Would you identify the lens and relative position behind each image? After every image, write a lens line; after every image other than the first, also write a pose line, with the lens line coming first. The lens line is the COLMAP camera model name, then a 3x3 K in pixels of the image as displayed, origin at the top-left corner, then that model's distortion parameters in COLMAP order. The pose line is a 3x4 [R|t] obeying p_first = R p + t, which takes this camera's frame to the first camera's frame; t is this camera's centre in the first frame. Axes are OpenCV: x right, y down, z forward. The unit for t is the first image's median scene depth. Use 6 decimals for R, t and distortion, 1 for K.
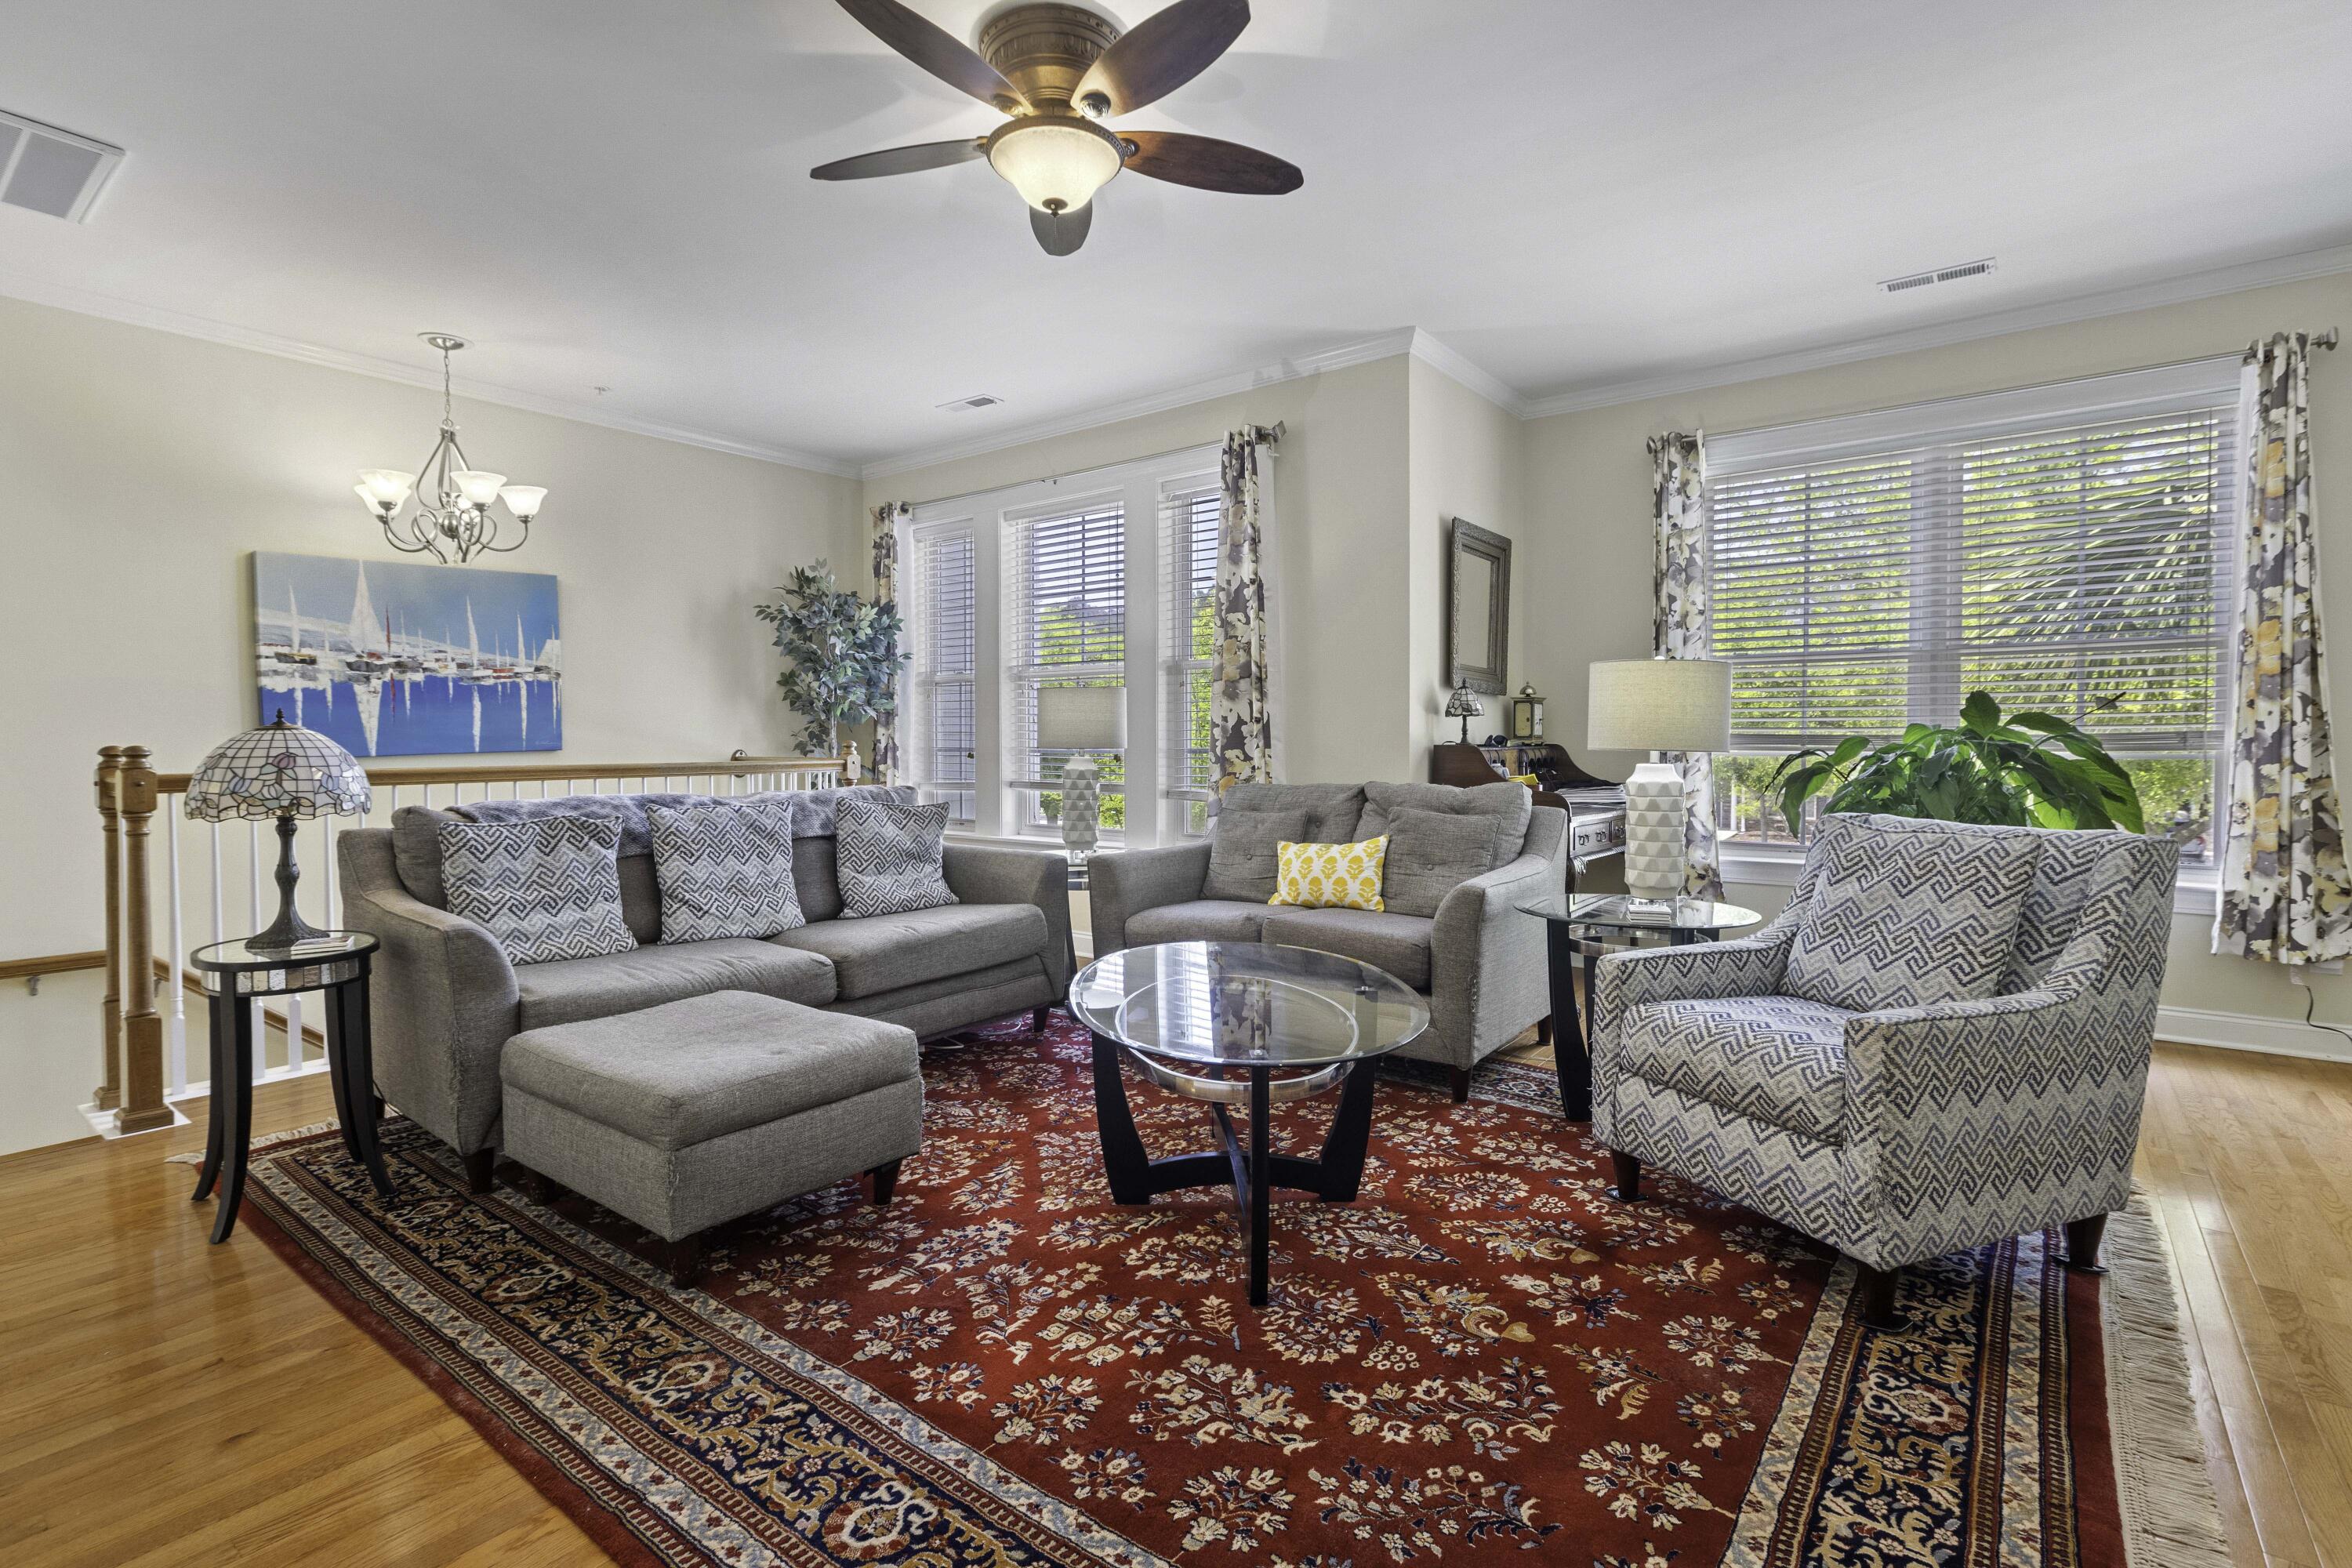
lens RADIAL K [[1111.7, 0, 1138.2], [0, 1111.7, 753.2], [0, 0, 1]] dist [0.002538, -0.000724]
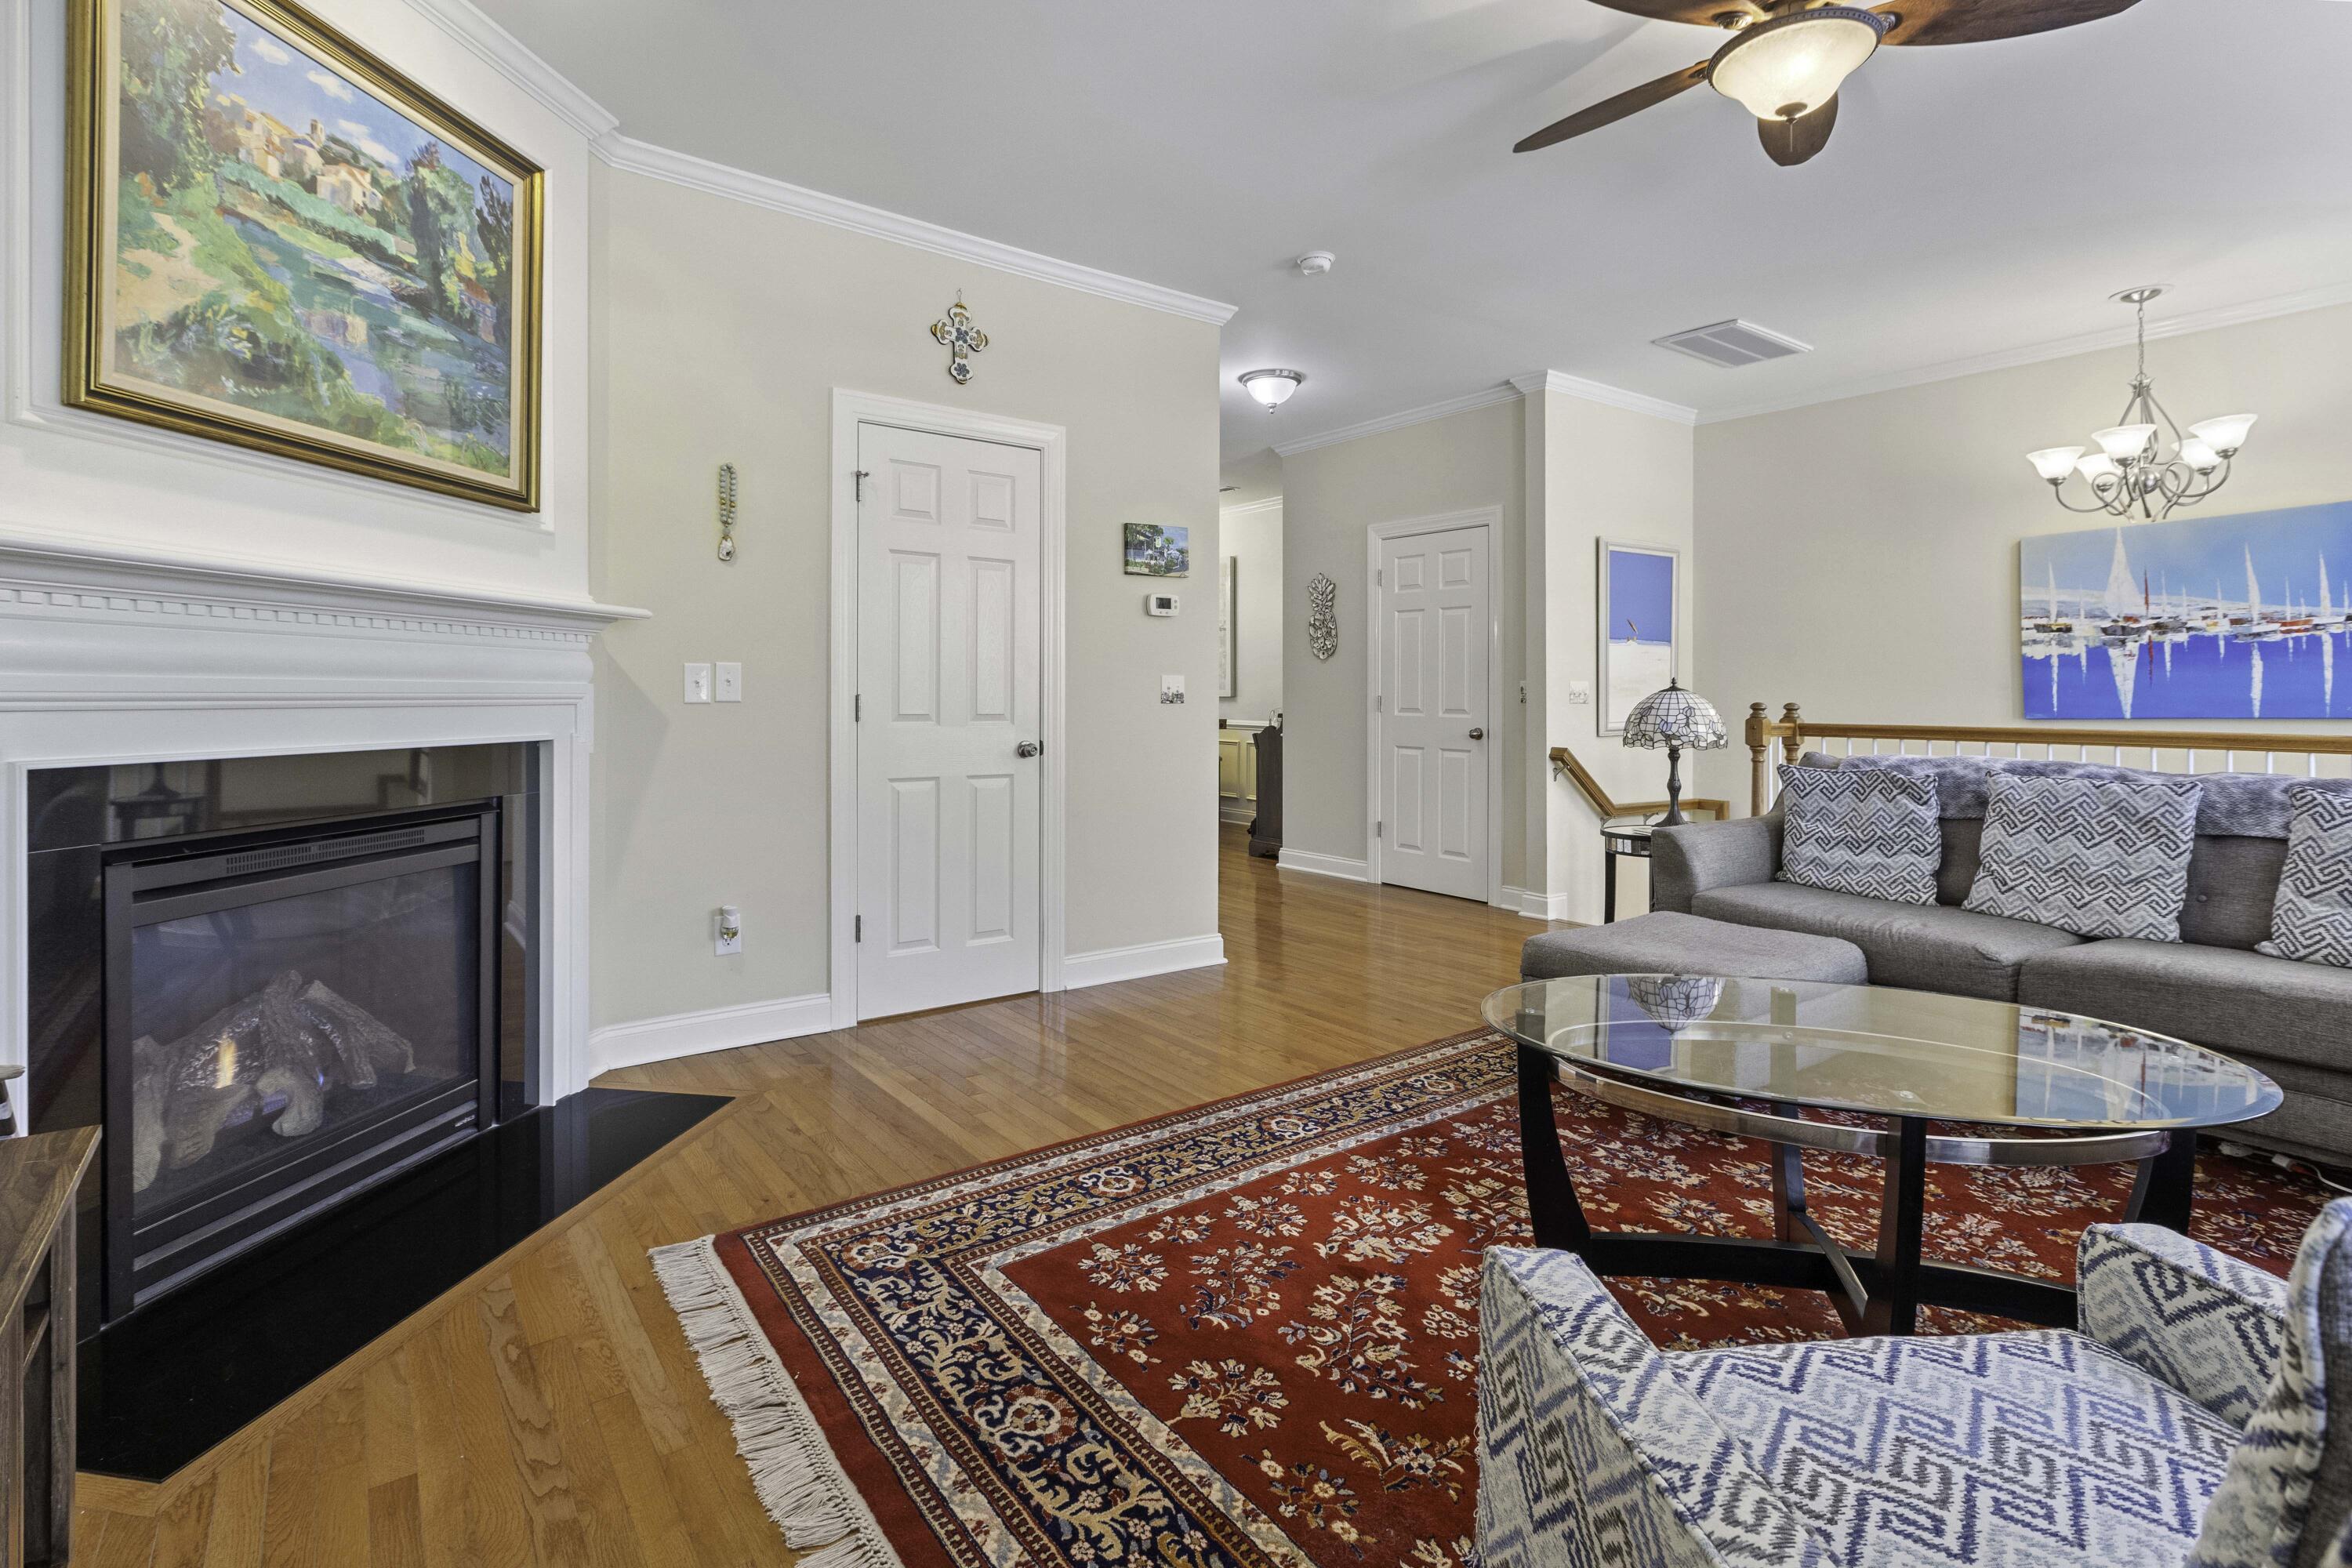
lens RADIAL K [[1106.1, 0, 1164.4], [0, 1106.1, 688.1], [0, 0, 1]] dist [0.002022, 0.000058]
pose [[-0.261777, -0.004397, -0.965118, 0.933882], [-0.020891, 0.999781, 0.001111, -0.013829], [0.964902, 0.020453, -0.261812, 0.751619]]
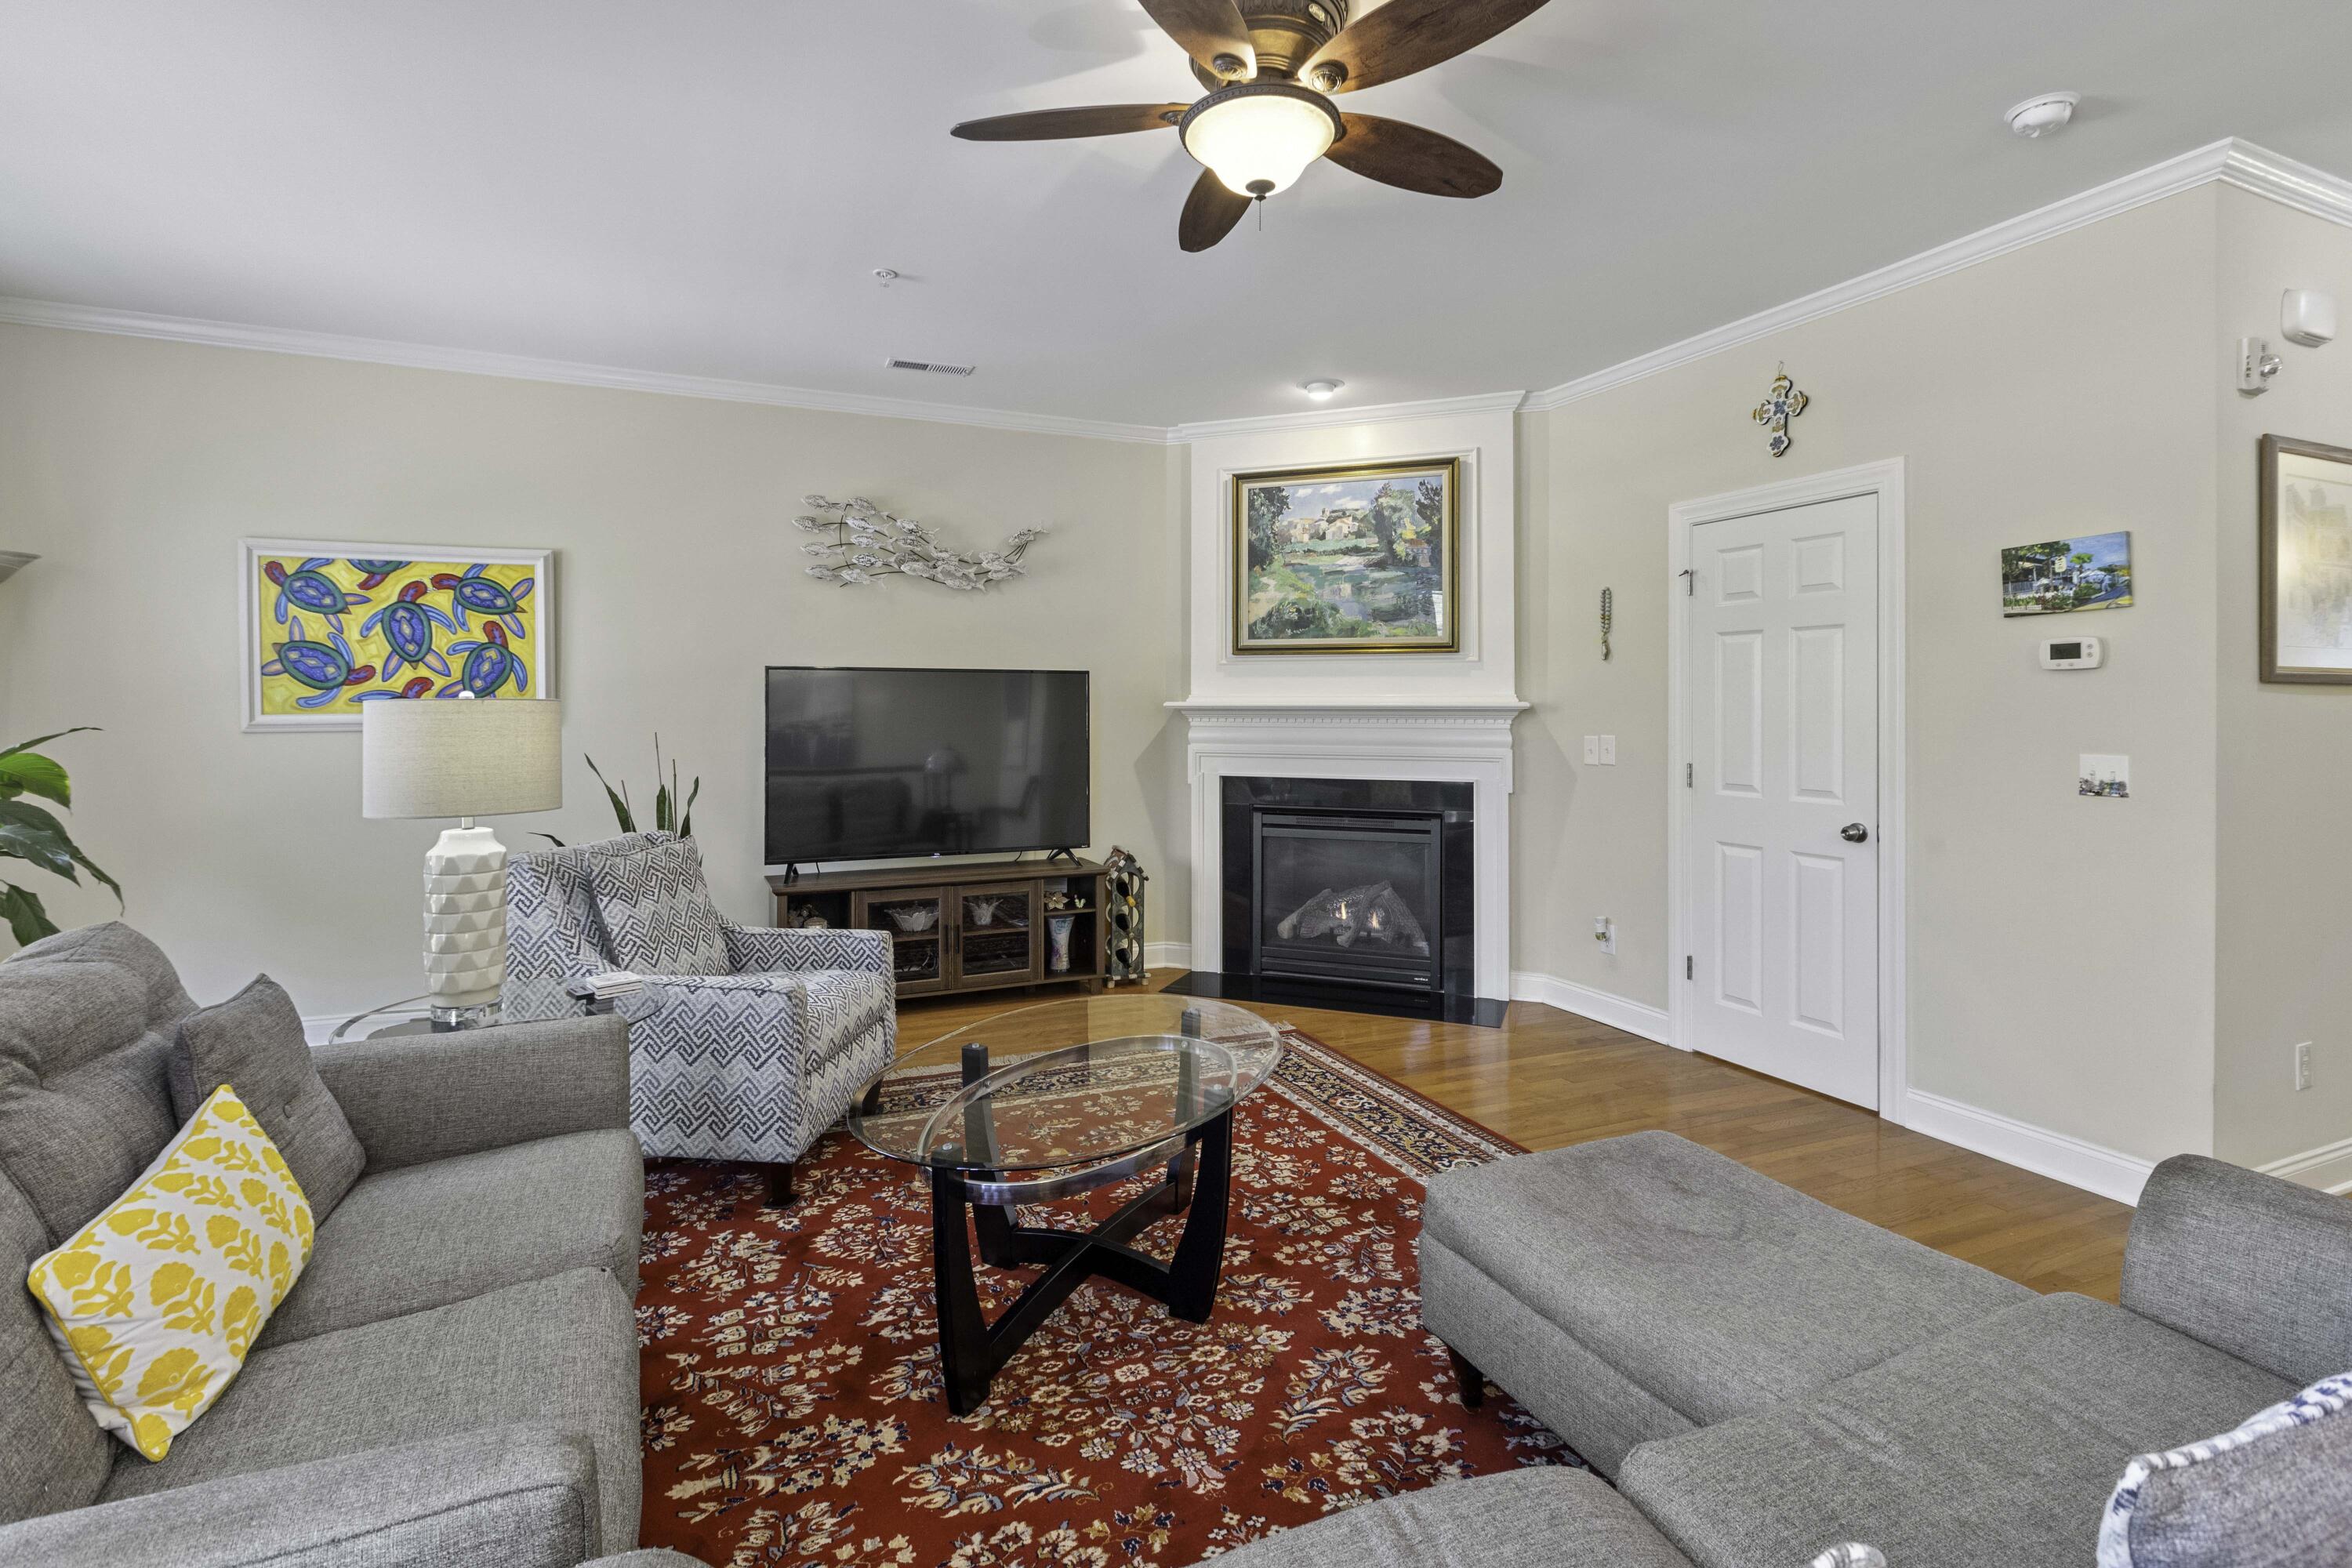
lens RADIAL K [[1085.3, 0, 1168.6], [0, 1085.3, 695.3], [0, 0, 1]] dist [0.000335, 0.000036]
pose [[-0.889418, 0.005695, 0.457059, -0.394385], [0.005417, 0.999983, -0.001920, -0.098506], [-0.457063, 0.000768, -0.889434, 1.786834]]
